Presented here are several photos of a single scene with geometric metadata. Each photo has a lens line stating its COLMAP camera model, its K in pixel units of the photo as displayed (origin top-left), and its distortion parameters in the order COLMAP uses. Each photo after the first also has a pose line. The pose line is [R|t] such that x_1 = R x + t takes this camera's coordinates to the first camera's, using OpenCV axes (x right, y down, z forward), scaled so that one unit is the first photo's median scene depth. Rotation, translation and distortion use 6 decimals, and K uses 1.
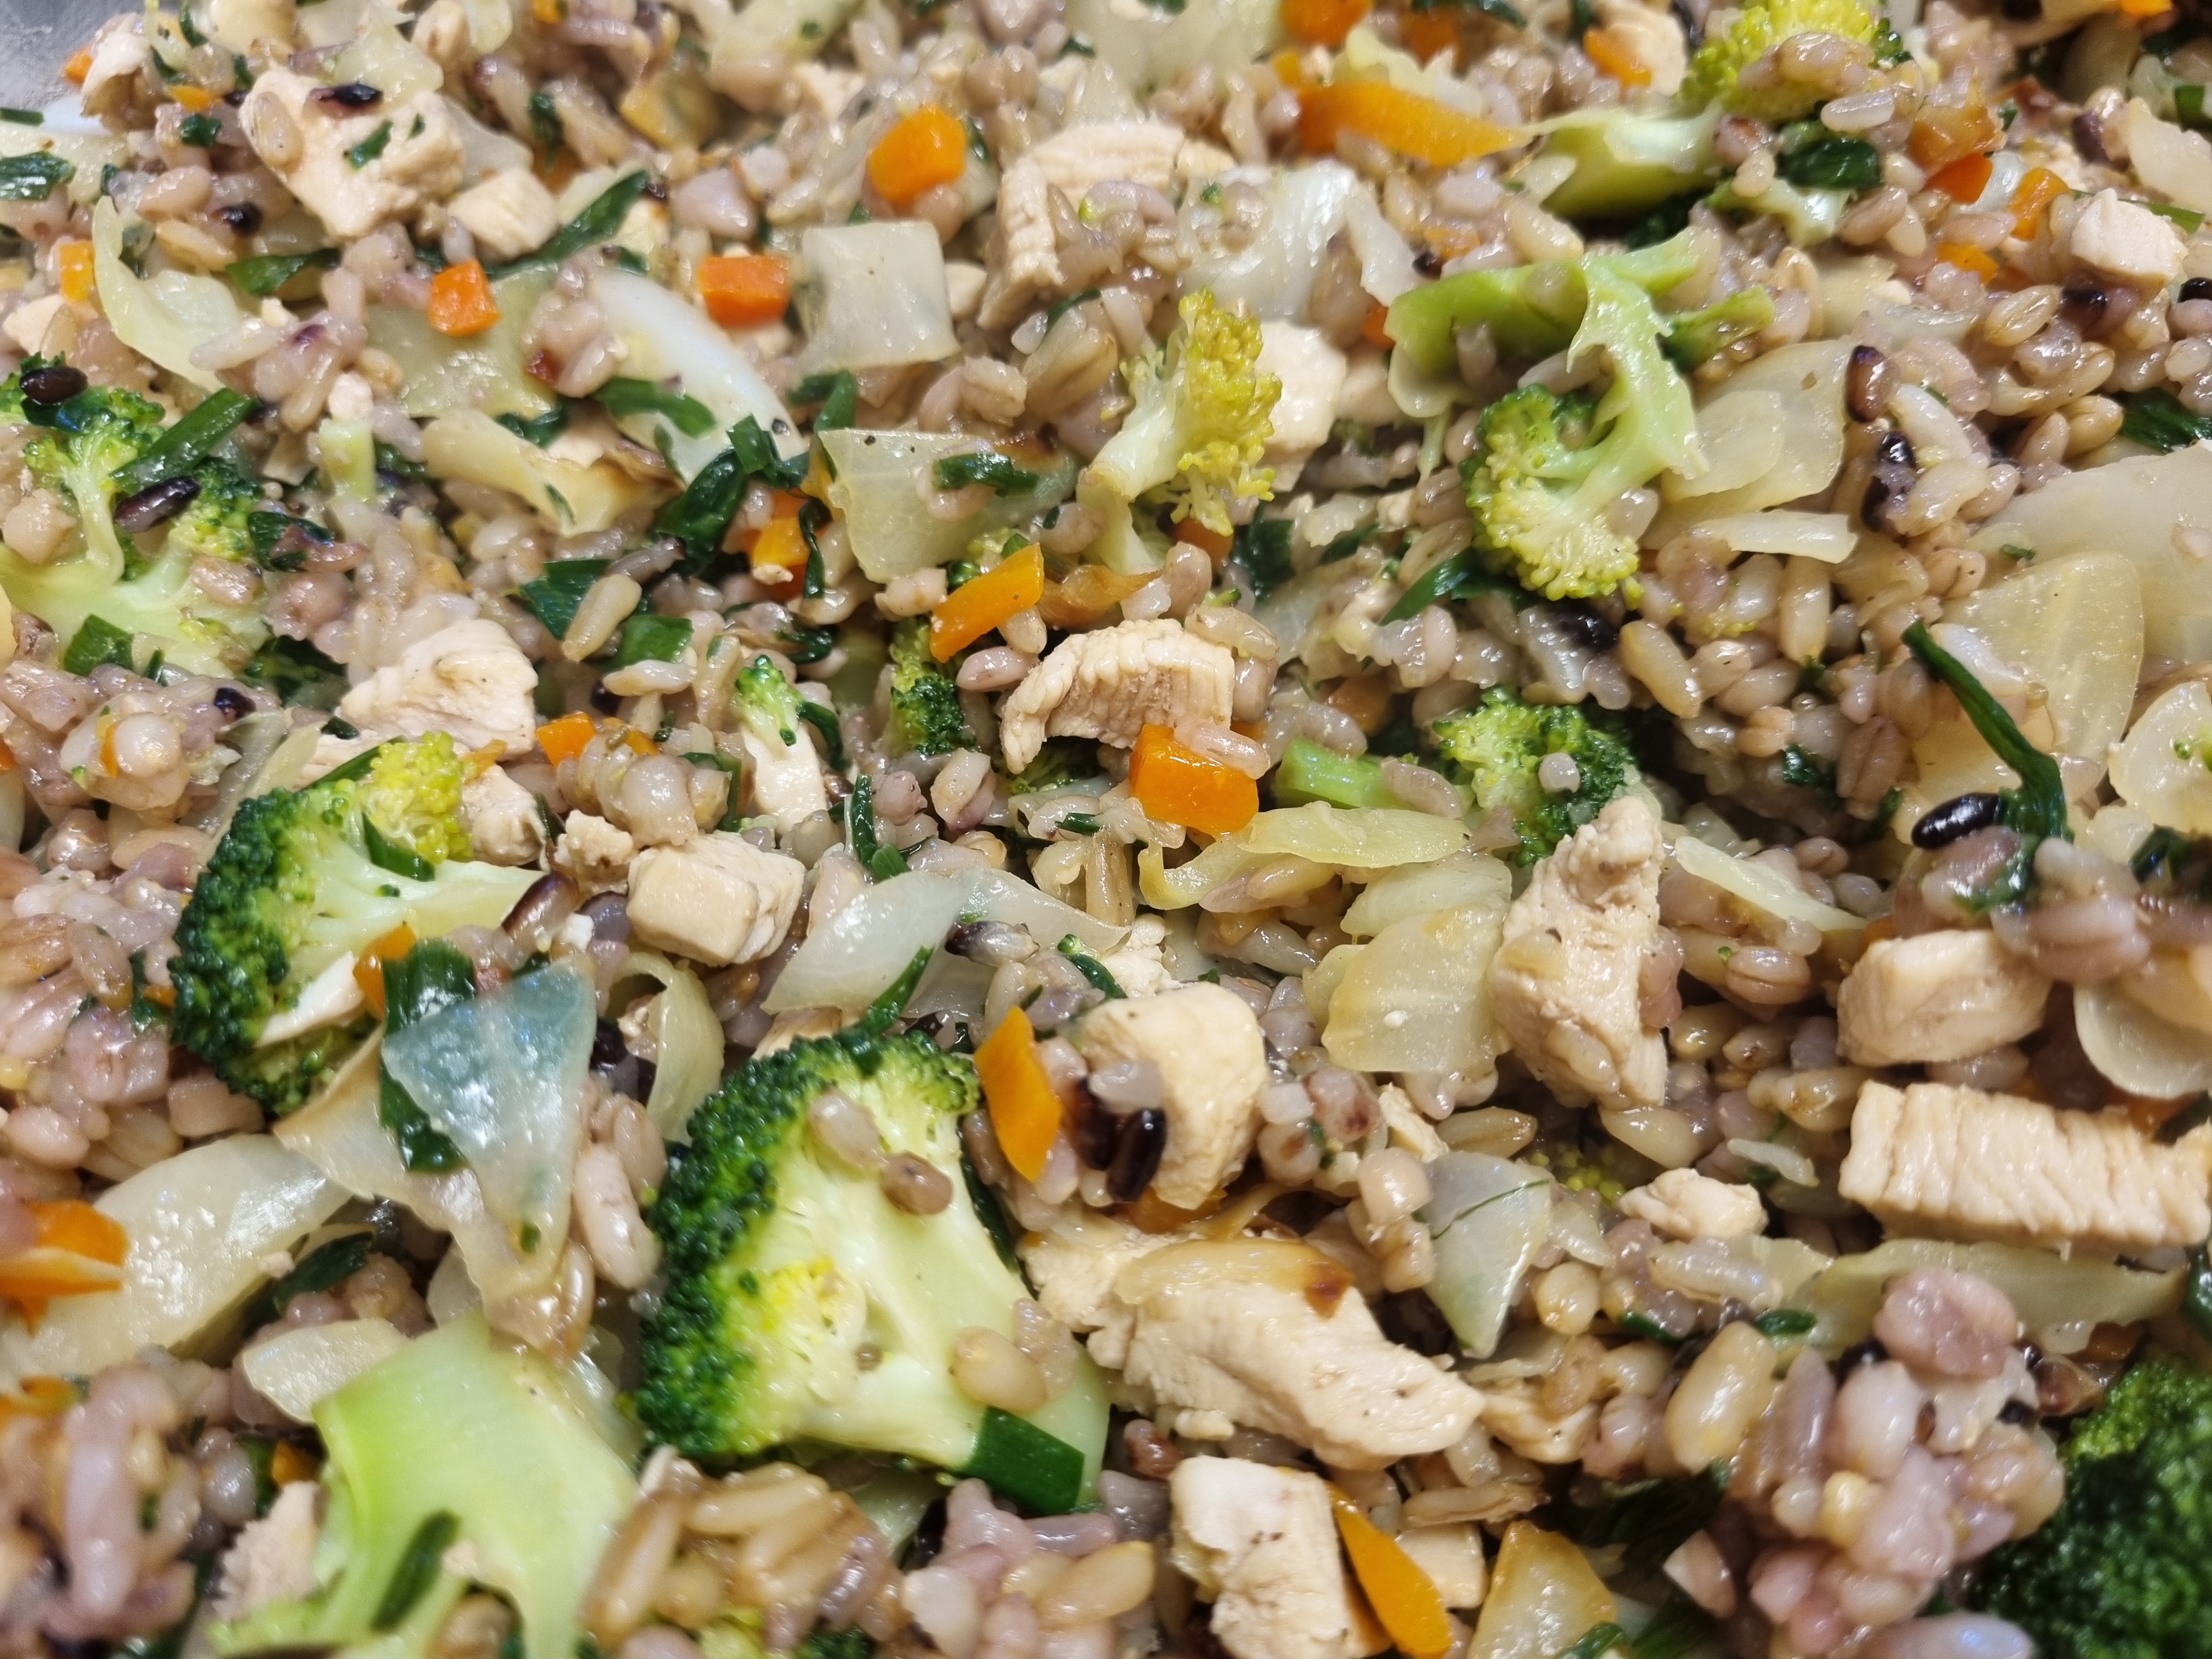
lens RADIAL K [[1671.9, 0, 1121.4], [0, 1671.9, 875.2], [0, 0, 1]] dist [-0.034865, -0.003622]
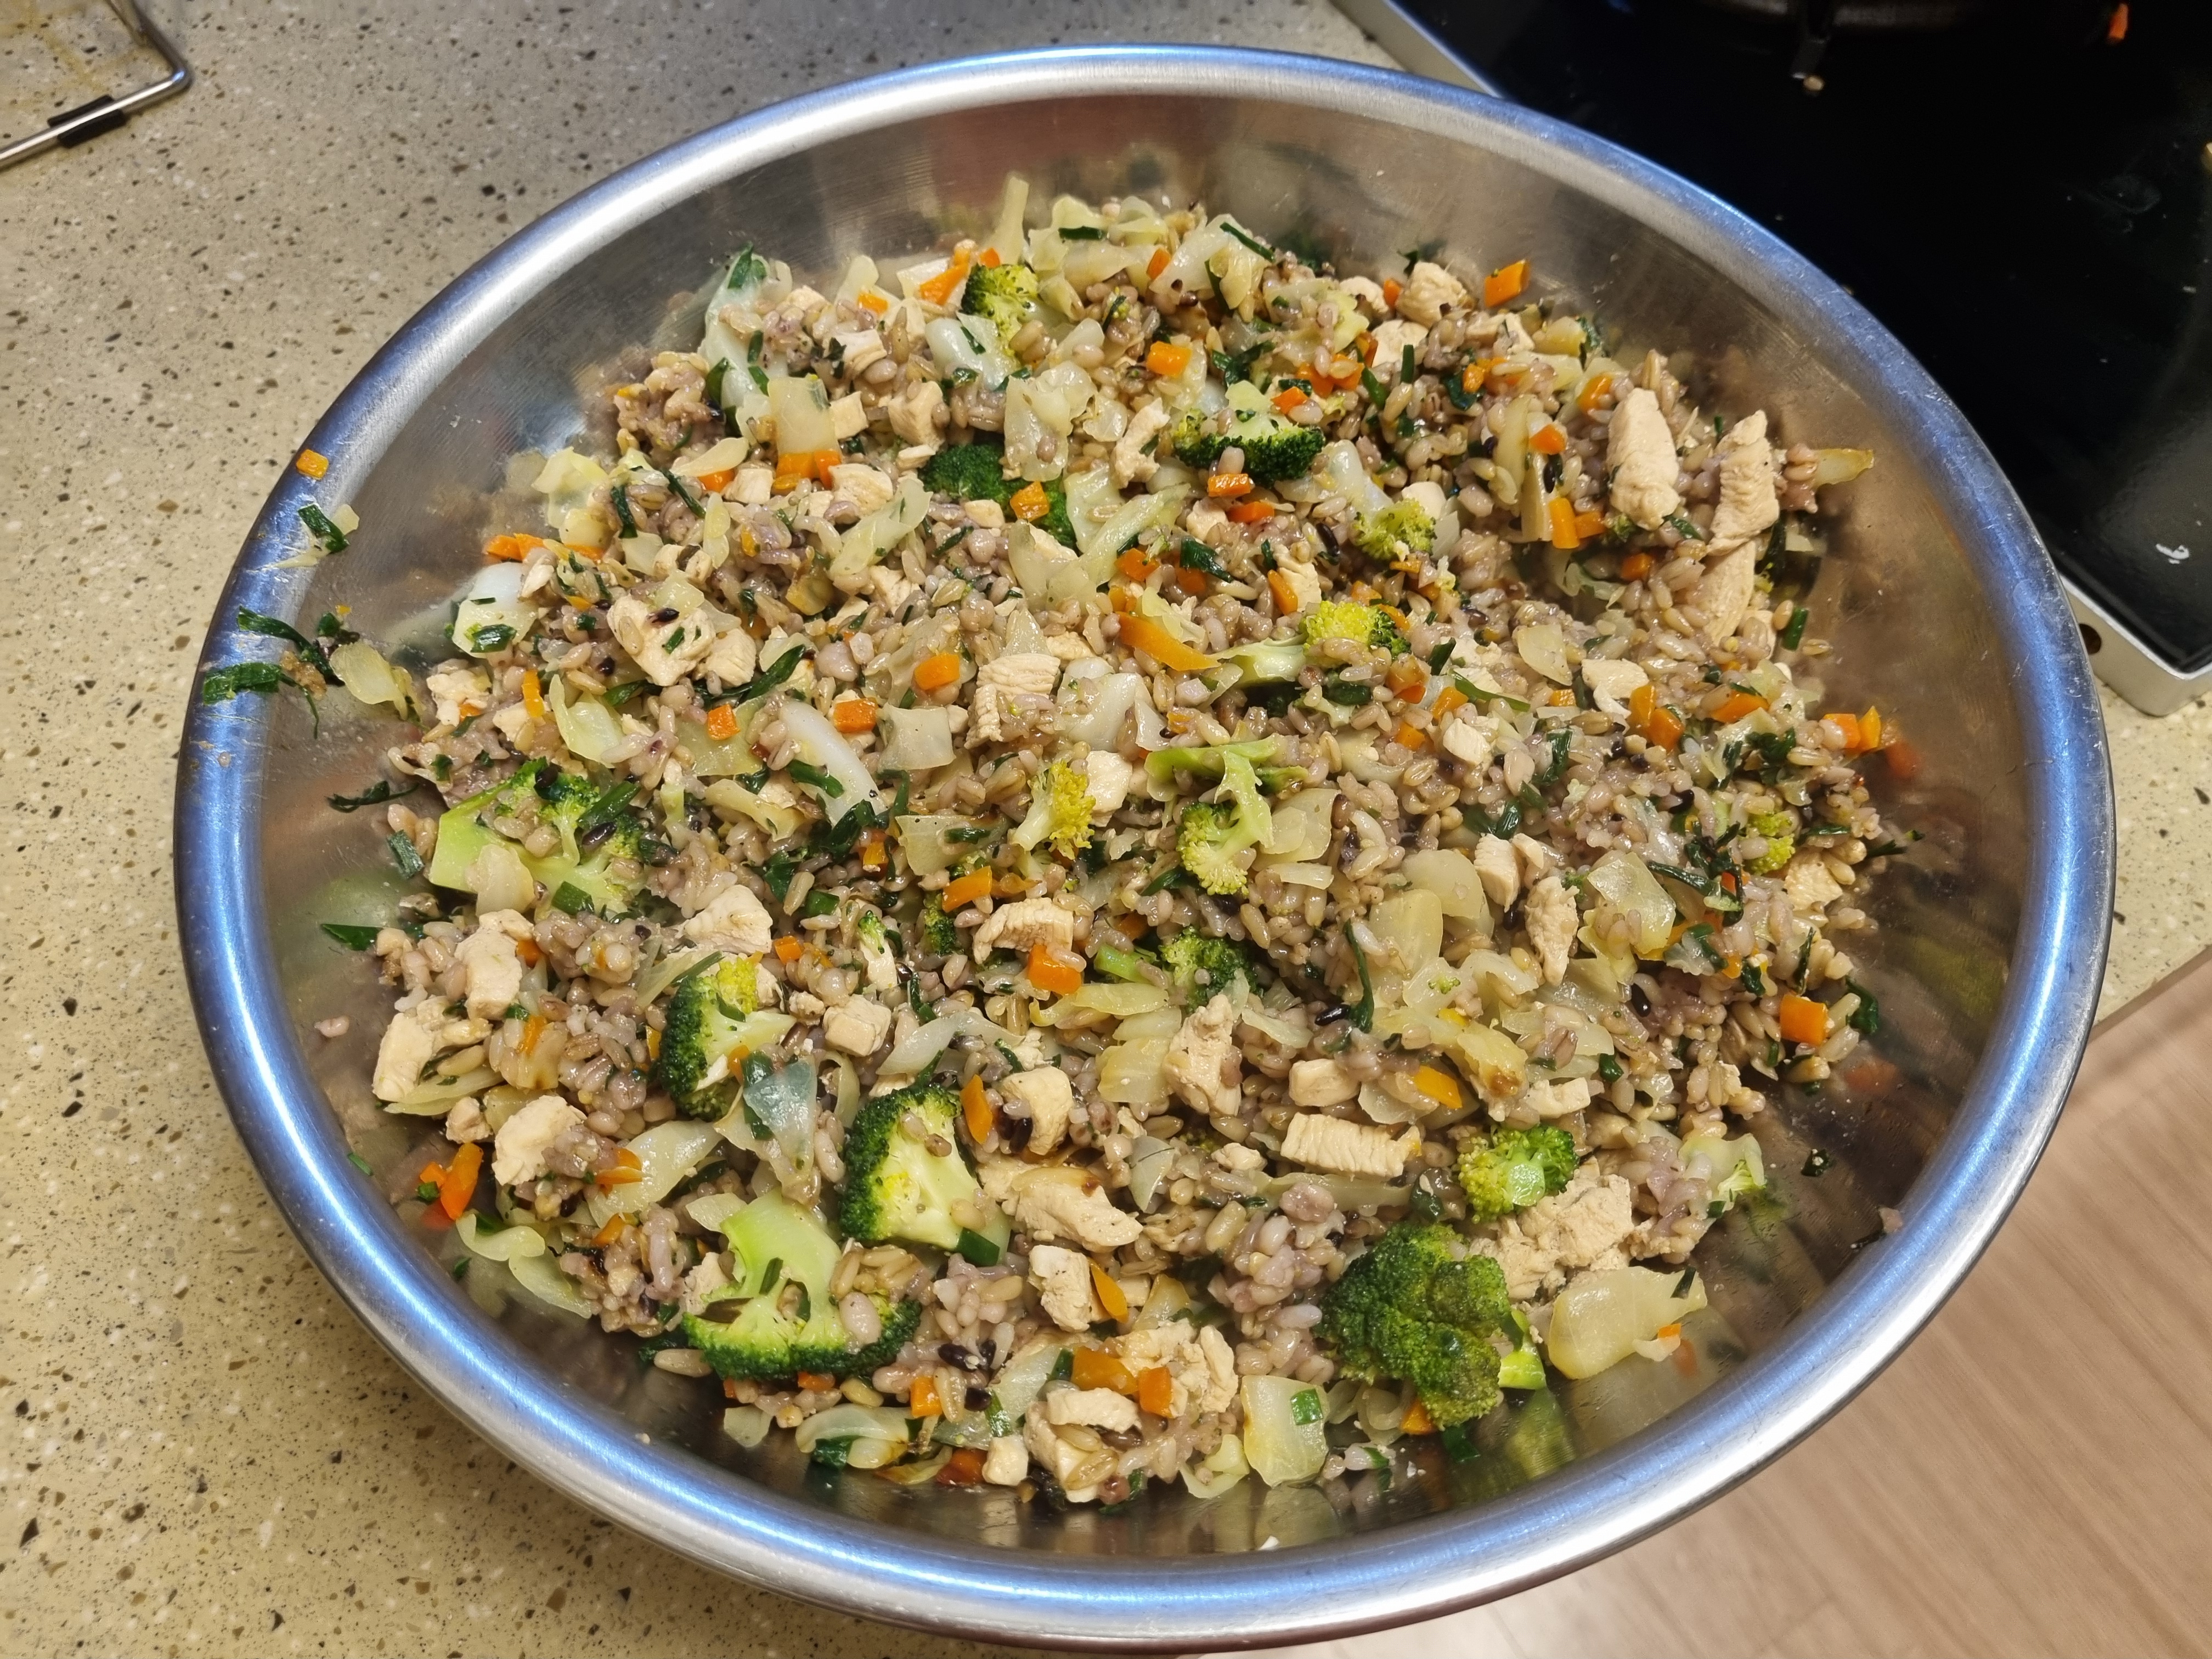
lens RADIAL K [[1700.2, 0, 1106.0], [0, 1700.2, 829.5], [0, 0, 1]] dist [-0.006984, -0.002620]
pose [[0.999846, 0.016564, 0.005747, 0.099887], [-0.016749, 0.999291, 0.033728, -0.339532], [-0.005185, -0.033819, 0.999415, -1.391644]]
